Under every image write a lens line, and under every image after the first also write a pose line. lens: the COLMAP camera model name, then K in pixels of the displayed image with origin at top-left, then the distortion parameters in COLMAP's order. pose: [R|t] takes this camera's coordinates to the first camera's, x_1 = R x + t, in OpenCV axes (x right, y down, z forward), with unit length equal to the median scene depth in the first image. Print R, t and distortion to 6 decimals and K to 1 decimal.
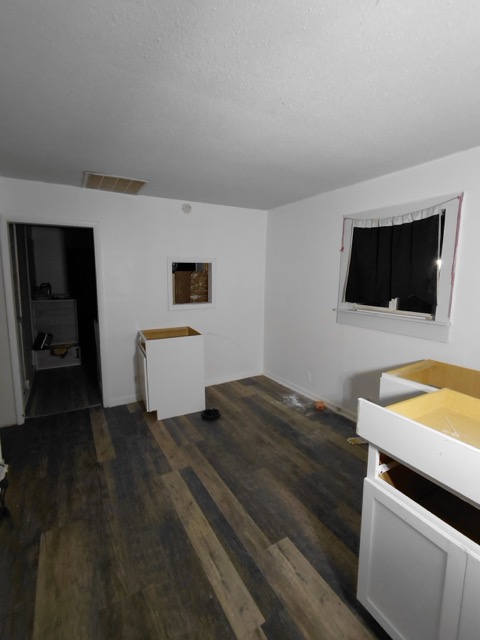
lens RADIAL K [[295.8, 0, 243.4], [0, 295.8, 311.3], [0, 0, 1]] dist [-0.000797, -0.000829]
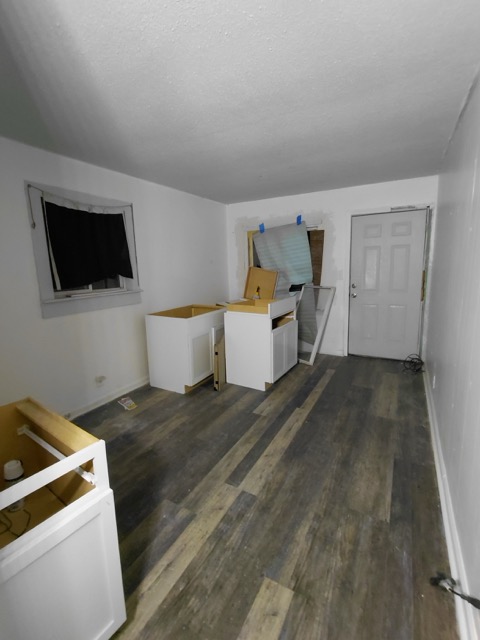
lens RADIAL K [[295.8, 0, 243.4], [0, 295.8, 311.3], [0, 0, 1]] dist [-0.000797, -0.000829]
pose [[-0.505227, -0.133981, 0.852522, -0.963120], [0.129443, 0.964933, 0.228359, -0.141199], [-0.853223, 0.225726, -0.470168, 1.398905]]
